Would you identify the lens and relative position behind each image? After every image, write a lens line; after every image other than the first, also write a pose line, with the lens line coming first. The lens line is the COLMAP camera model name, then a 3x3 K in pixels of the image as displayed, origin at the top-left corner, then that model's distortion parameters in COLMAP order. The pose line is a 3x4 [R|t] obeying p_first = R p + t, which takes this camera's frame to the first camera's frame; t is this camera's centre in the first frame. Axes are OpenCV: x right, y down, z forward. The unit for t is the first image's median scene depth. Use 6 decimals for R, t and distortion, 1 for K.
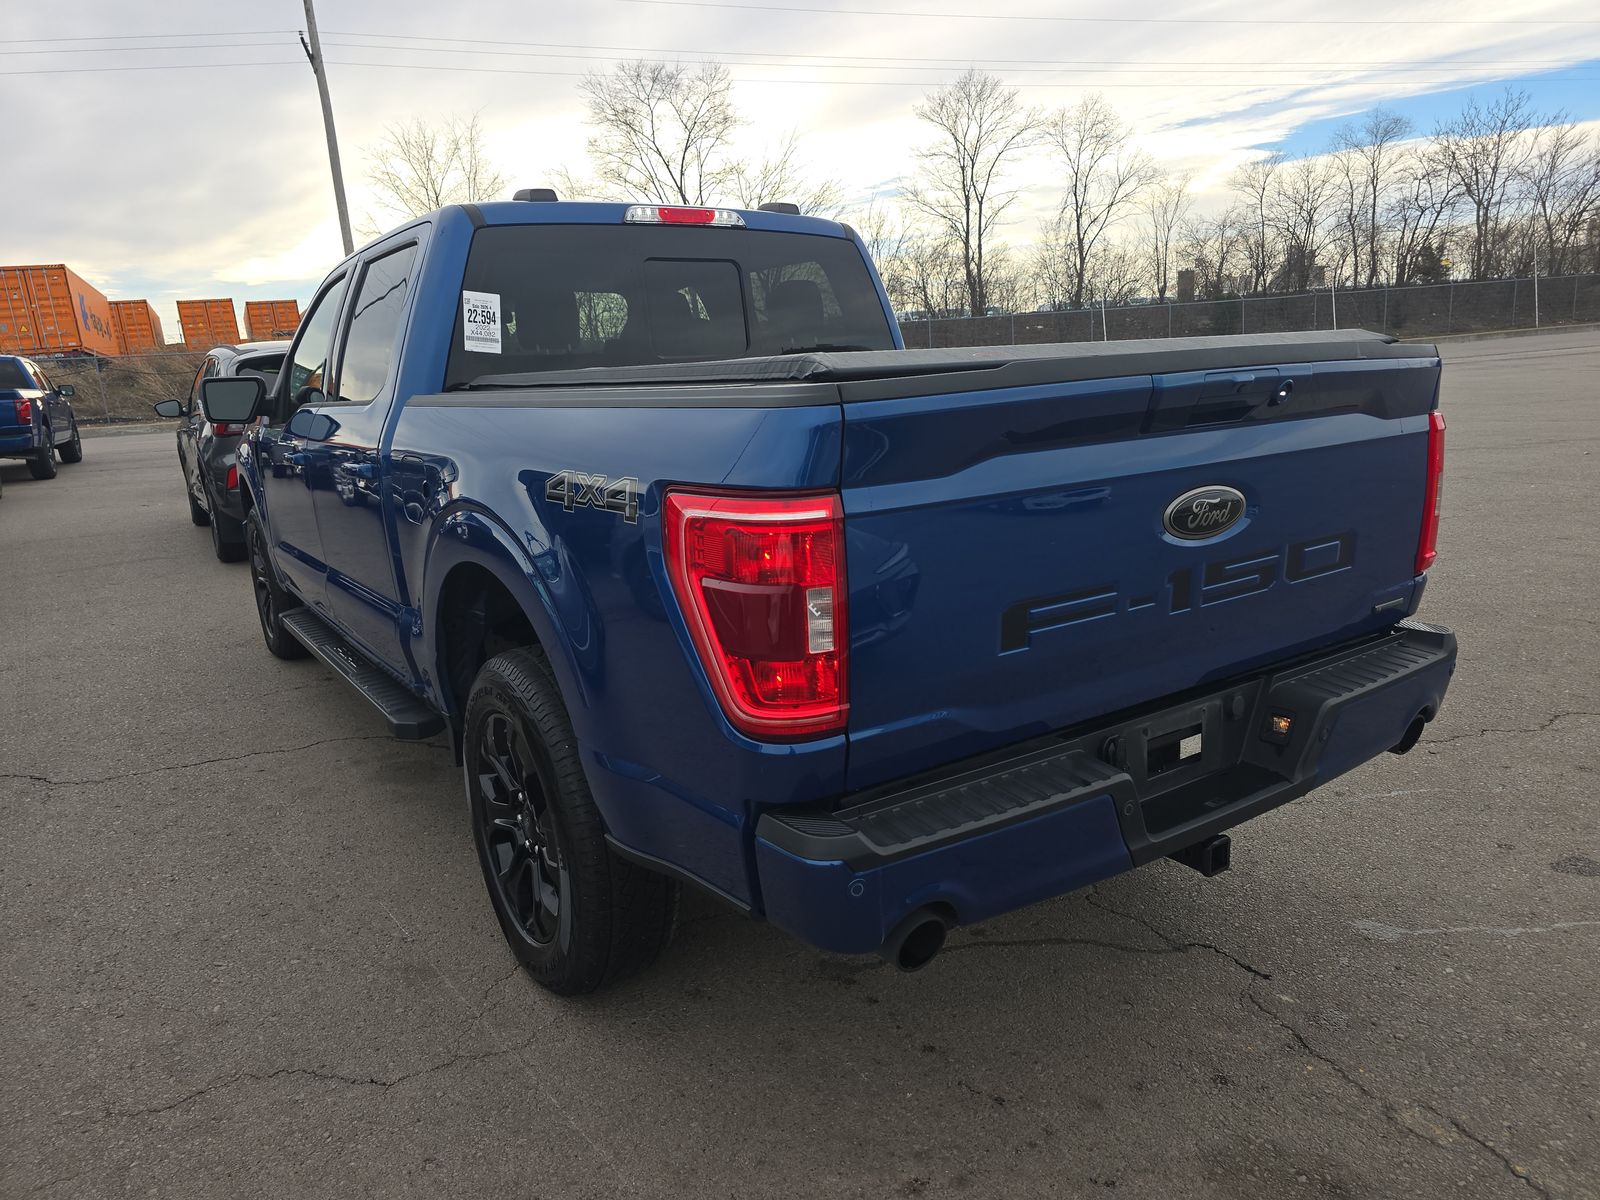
lens RADIAL K [[1076.8, 0, 804.1], [0, 1076.8, 604.5], [0, 0, 1]] dist [0.064076, -0.056552]
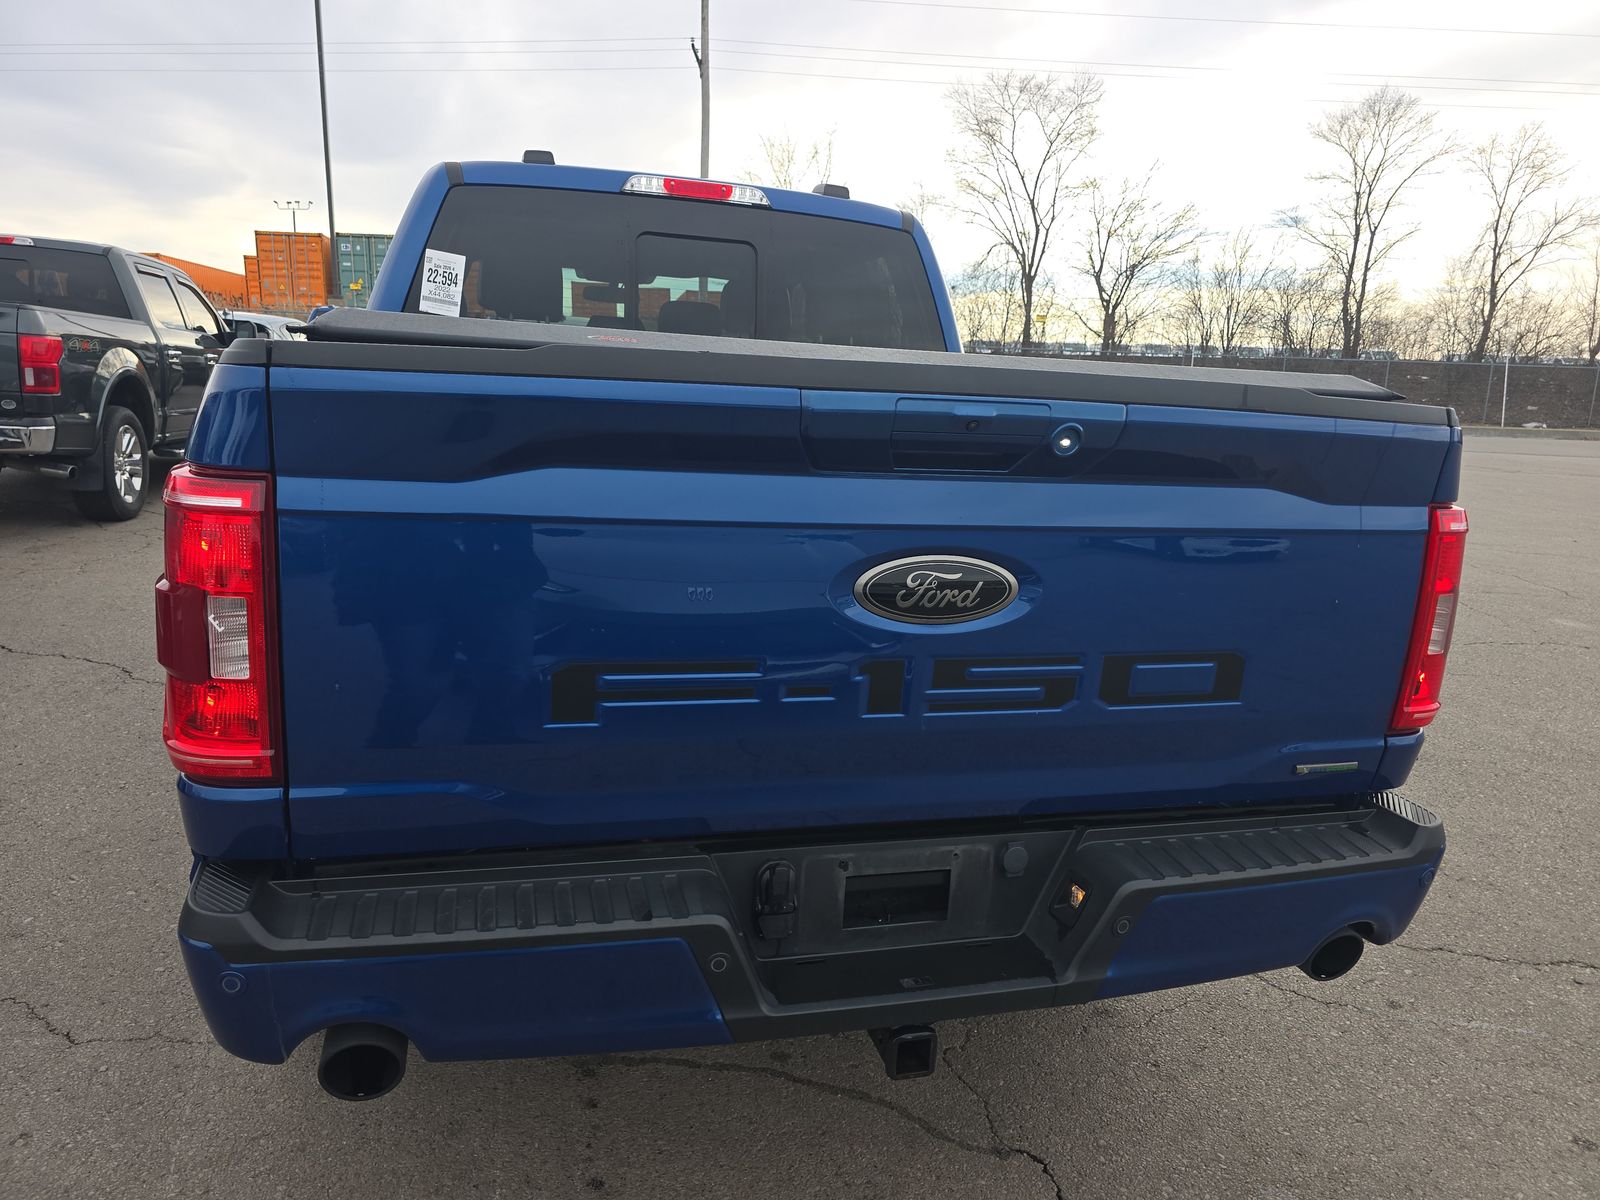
lens RADIAL K [[1076.8, 0, 798.7], [0, 1076.8, 603.1], [0, 0, 1]] dist [0.064076, -0.056552]
pose [[0.943743, 0.161861, -0.288357, 0.403375], [-0.165217, 0.986174, 0.012835, -0.057167], [0.286447, 0.035528, 0.957437, 0.225934]]
